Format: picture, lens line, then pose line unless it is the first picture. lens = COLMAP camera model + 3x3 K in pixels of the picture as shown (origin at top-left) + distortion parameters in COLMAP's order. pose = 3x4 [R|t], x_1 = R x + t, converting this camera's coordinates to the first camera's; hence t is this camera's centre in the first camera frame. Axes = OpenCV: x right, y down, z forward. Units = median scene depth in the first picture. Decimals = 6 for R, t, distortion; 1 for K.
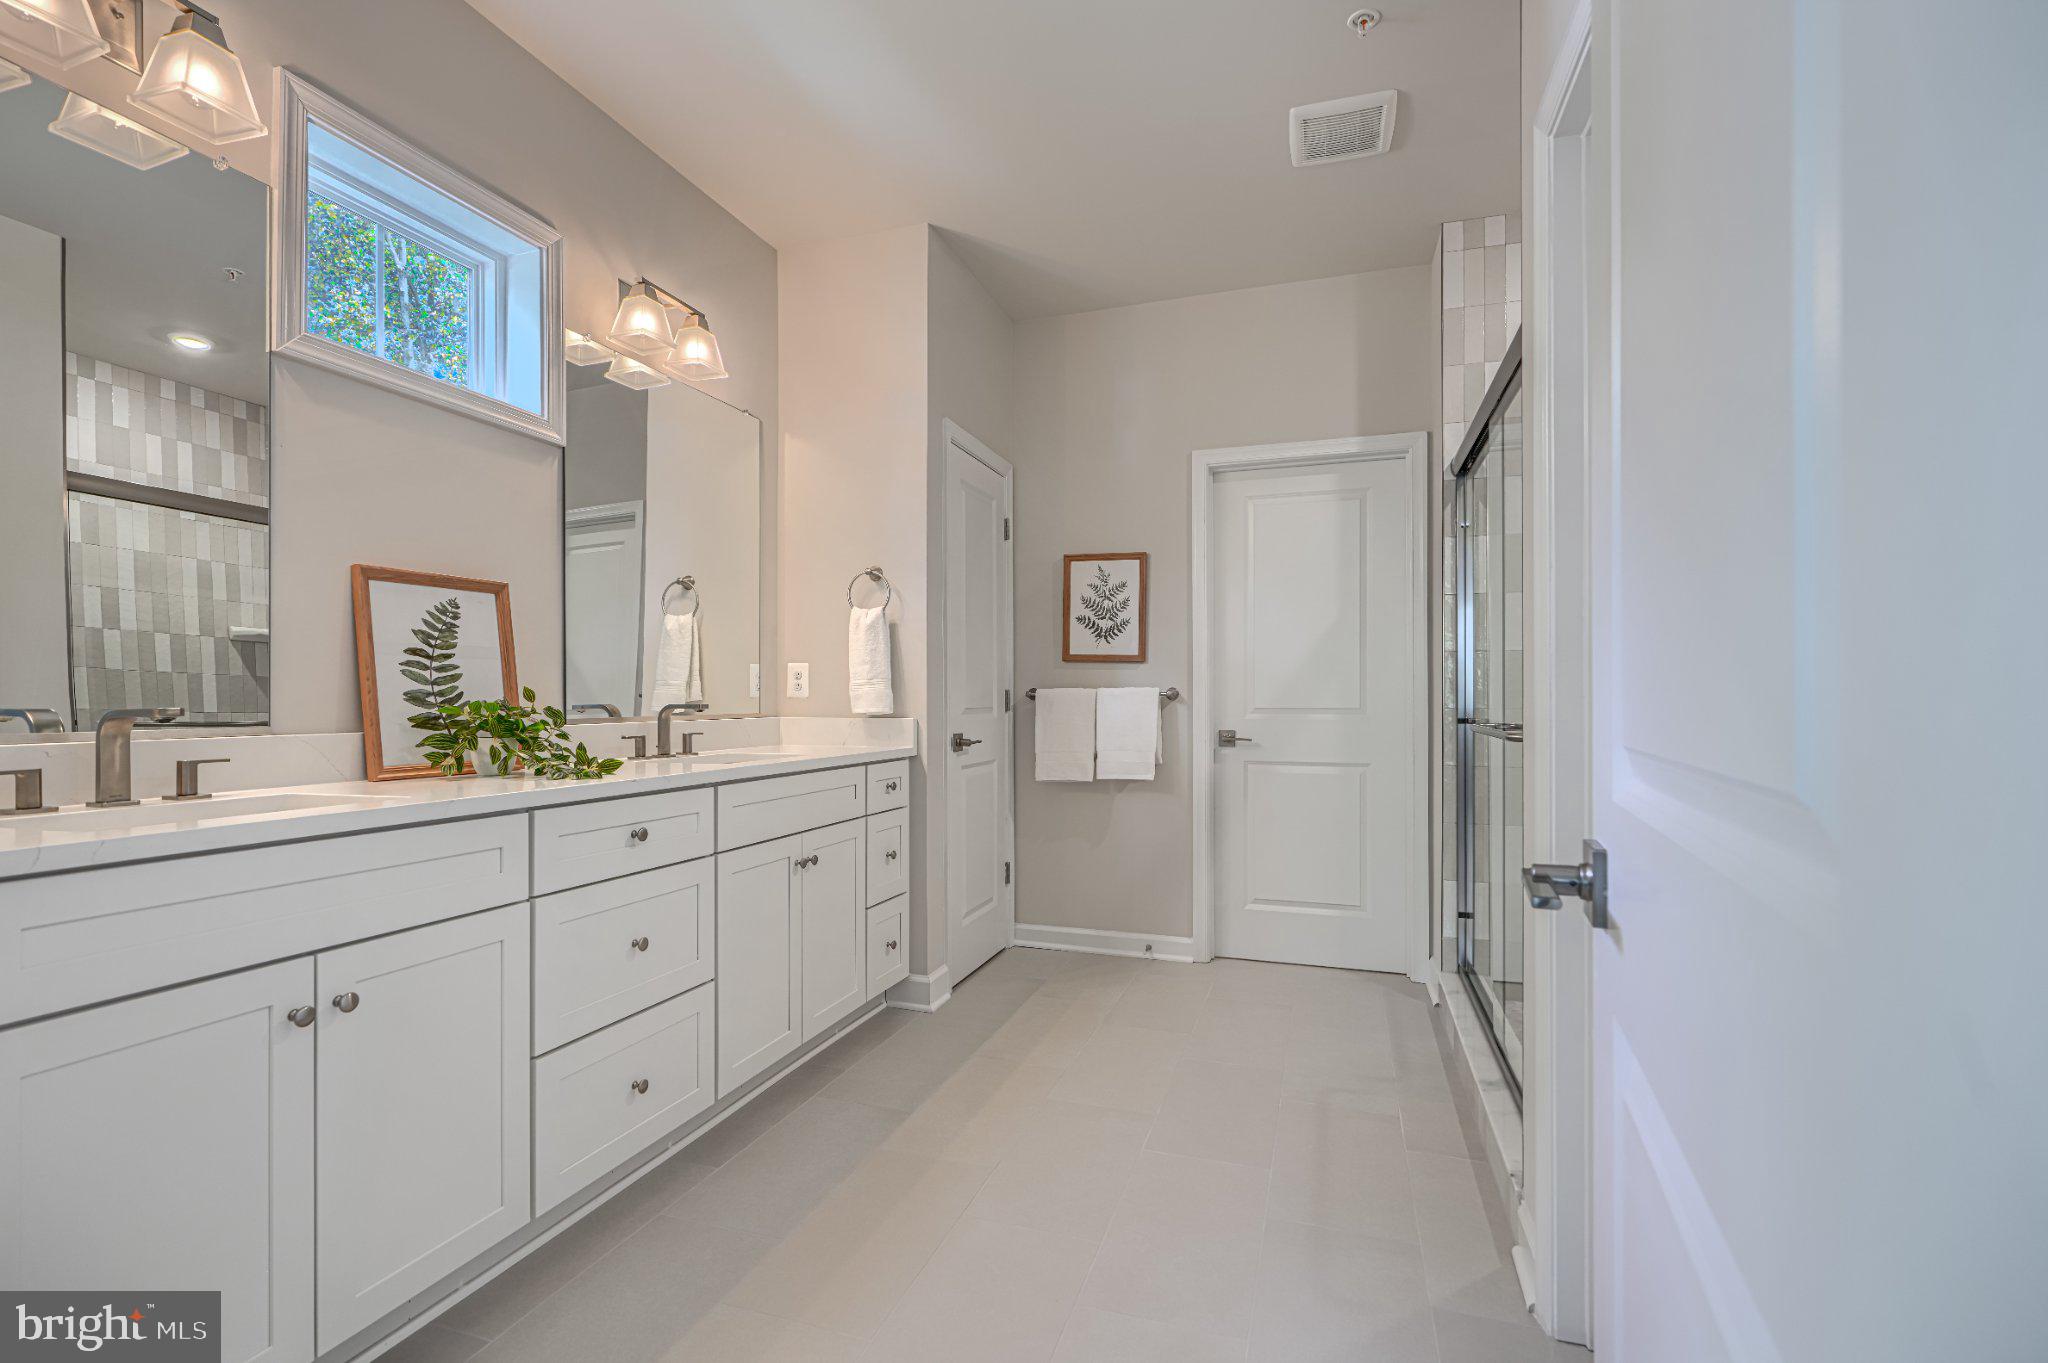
lens RADIAL K [[941.5, 0, 1021.7], [0, 941.5, 703.2], [0, 0, 1]] dist [0.000650, 0.000037]
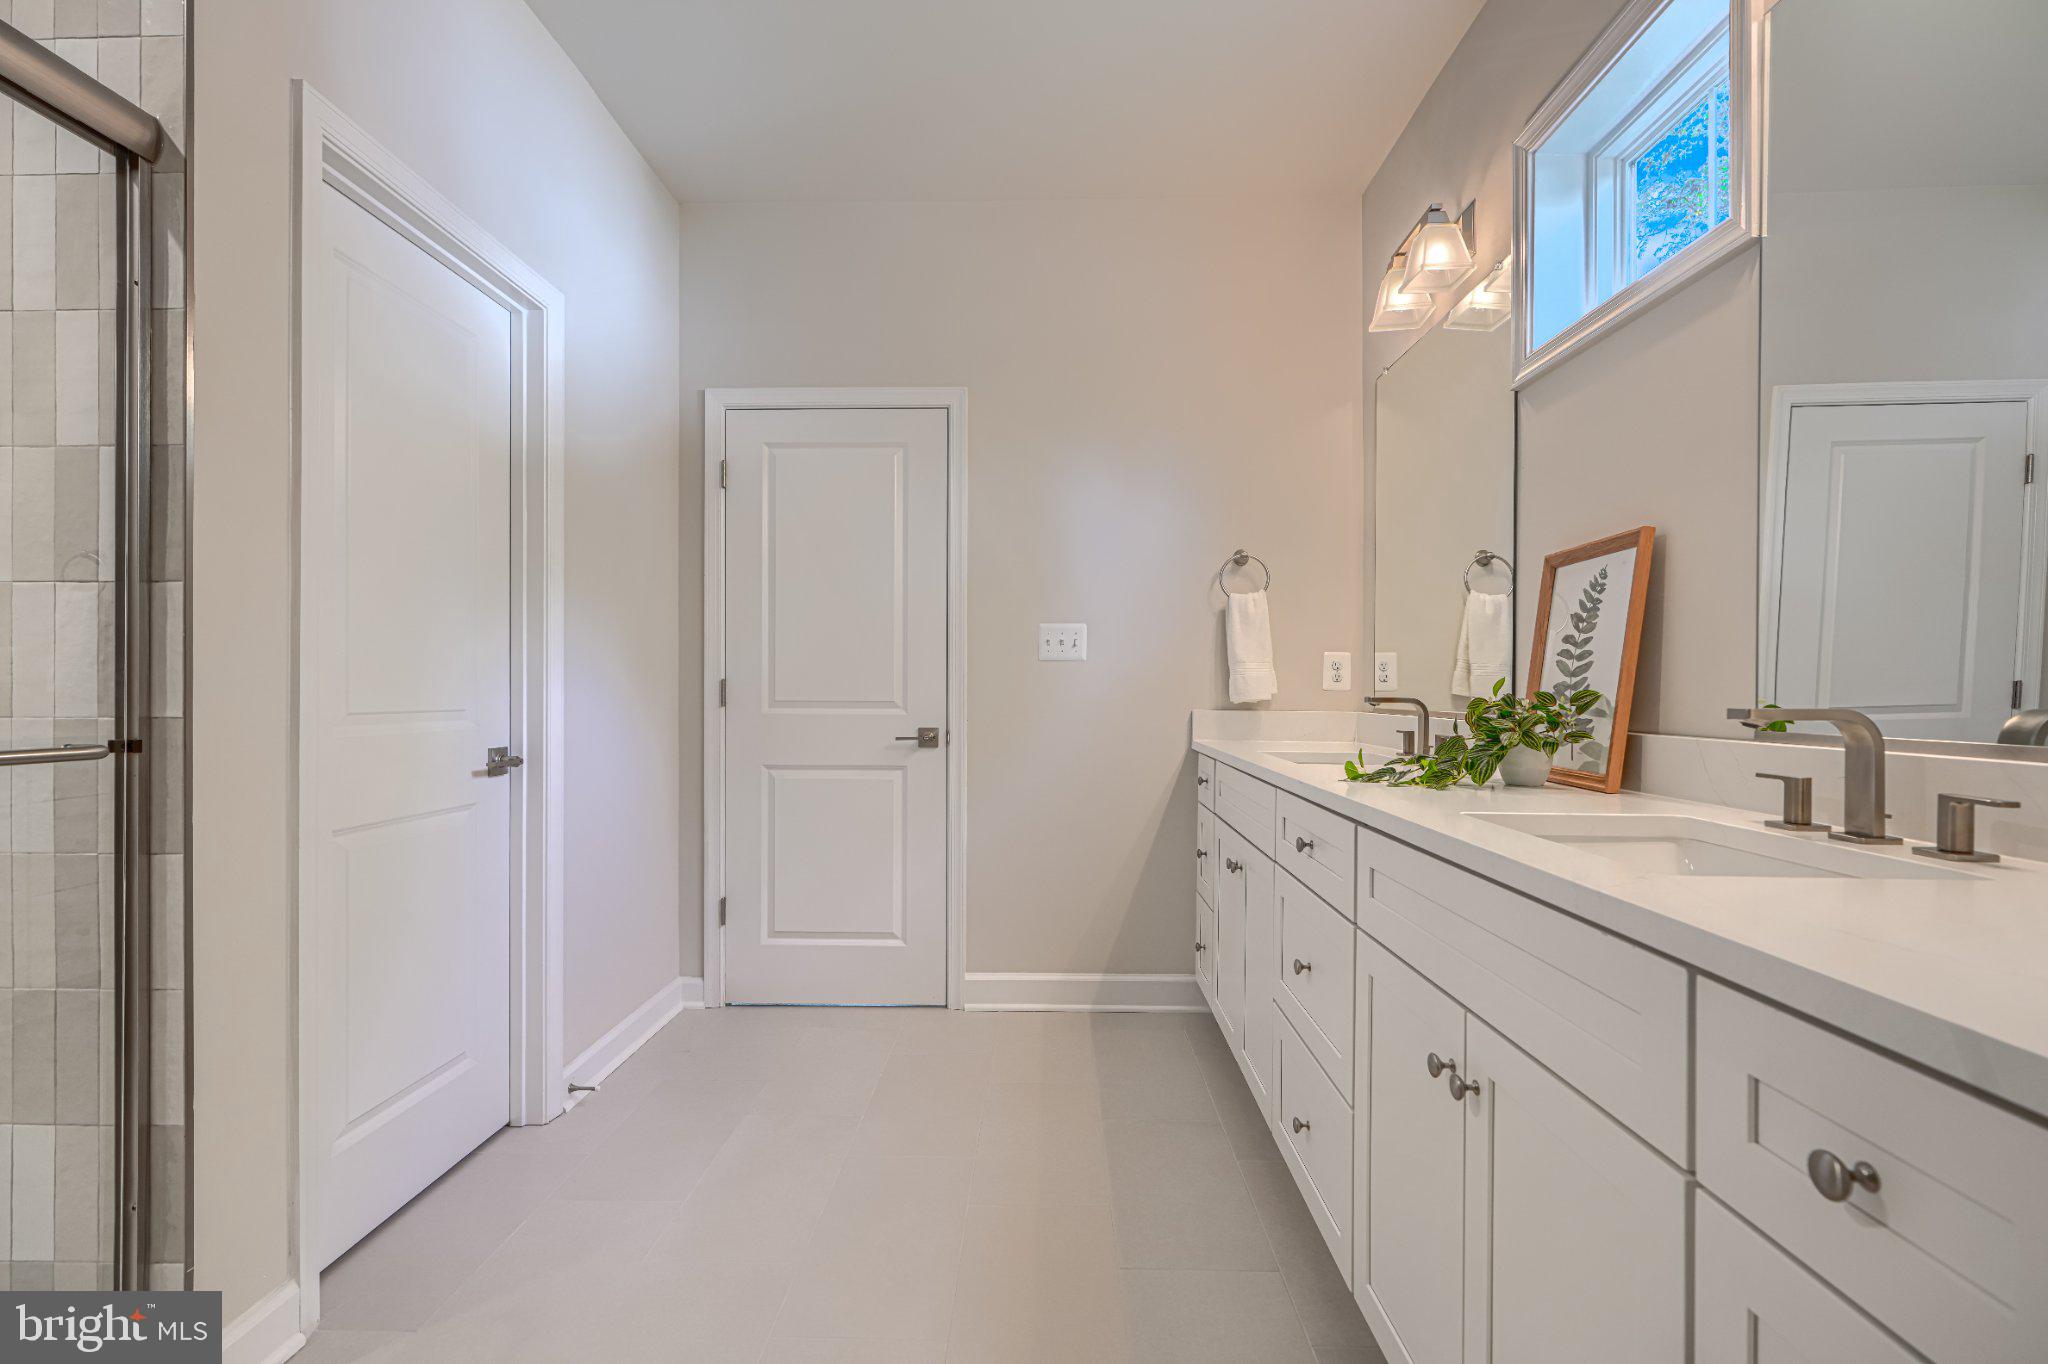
lens RADIAL K [[931.7, 0, 1024.0], [0, 931.7, 682.0], [0, 0, 1]] dist [0.000919, 0.000111]
pose [[-0.954510, -0.000819, -0.298178, 0.101756], [-0.001800, 0.999994, 0.003016, -0.015719], [0.298174, 0.003416, -0.954506, 1.642968]]
